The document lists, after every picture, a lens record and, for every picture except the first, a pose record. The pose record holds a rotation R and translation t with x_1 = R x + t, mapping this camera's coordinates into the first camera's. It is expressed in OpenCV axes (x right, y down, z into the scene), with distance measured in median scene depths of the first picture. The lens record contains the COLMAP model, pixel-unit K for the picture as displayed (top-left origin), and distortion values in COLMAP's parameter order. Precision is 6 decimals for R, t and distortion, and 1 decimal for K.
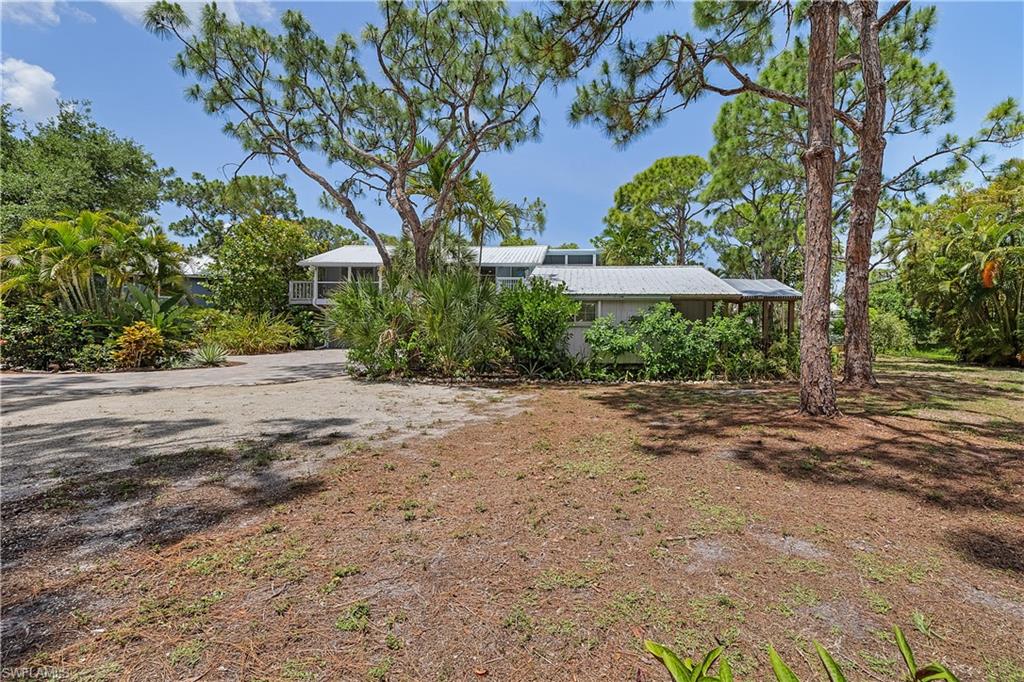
lens RADIAL K [[435.1, 0, 505.1], [0, 435.1, 344.9], [0, 0, 1]] dist [0.001334, 0.000278]
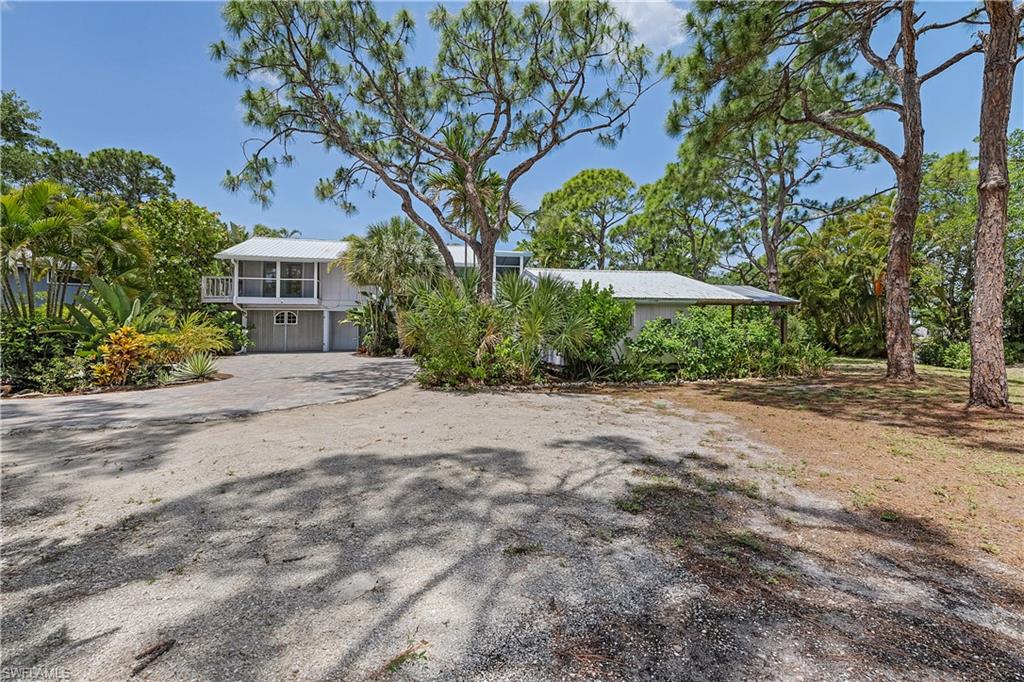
lens RADIAL K [[435.1, 0, 509.9], [0, 435.1, 334.6], [0, 0, 1]] dist [0.001334, 0.000278]
pose [[0.970812, -0.009018, 0.239671, -0.325447], [0.014469, 0.999675, -0.020994, -0.011396], [-0.239404, 0.023849, 0.970627, 0.065962]]
